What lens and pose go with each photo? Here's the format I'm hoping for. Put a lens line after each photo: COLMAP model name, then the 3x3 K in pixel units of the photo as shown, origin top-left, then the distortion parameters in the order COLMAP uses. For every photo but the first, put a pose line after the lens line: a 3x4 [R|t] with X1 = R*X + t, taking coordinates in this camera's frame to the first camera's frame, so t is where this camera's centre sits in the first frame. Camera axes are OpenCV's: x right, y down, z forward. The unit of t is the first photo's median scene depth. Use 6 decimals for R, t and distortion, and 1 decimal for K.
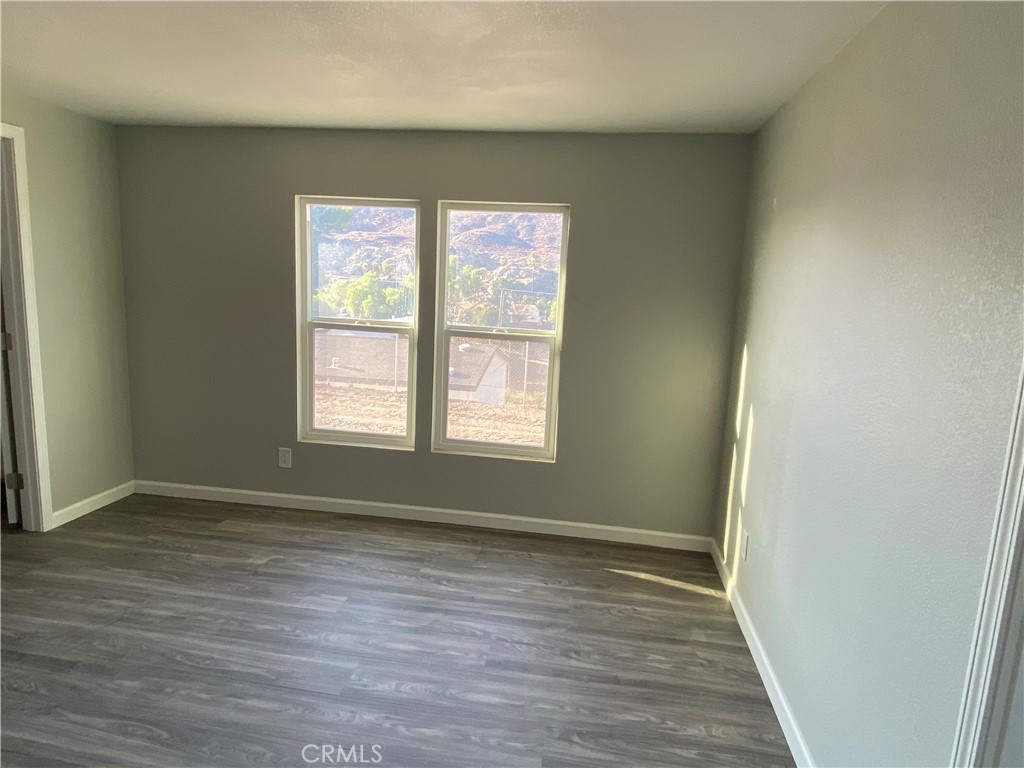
lens RADIAL K [[609.5, 0, 518.4], [0, 609.5, 377.7], [0, 0, 1]] dist [0.079513, -0.094972]
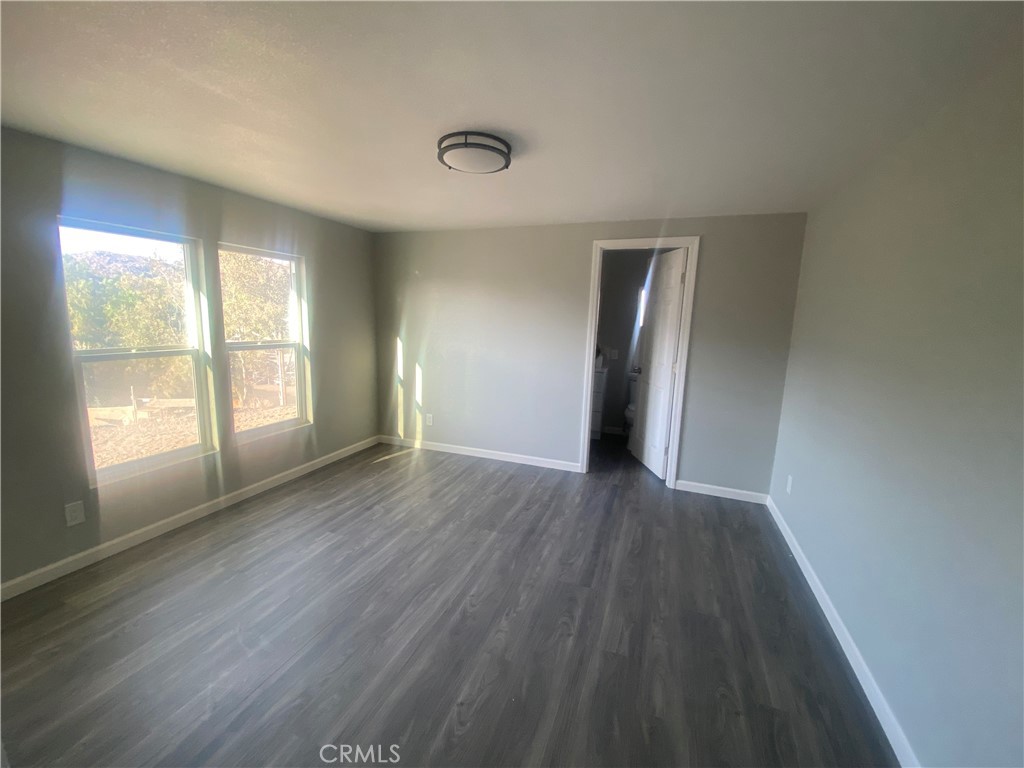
lens RADIAL K [[412.5, 0, 509.7], [0, 412.5, 385.0], [0, 0, 1]] dist [0.033157, -0.026849]
pose [[0.208380, -0.200274, 0.957323, -0.910358], [0.135509, 0.975282, 0.174535, -0.079996], [-0.968615, 0.093356, 0.230369, 0.286175]]
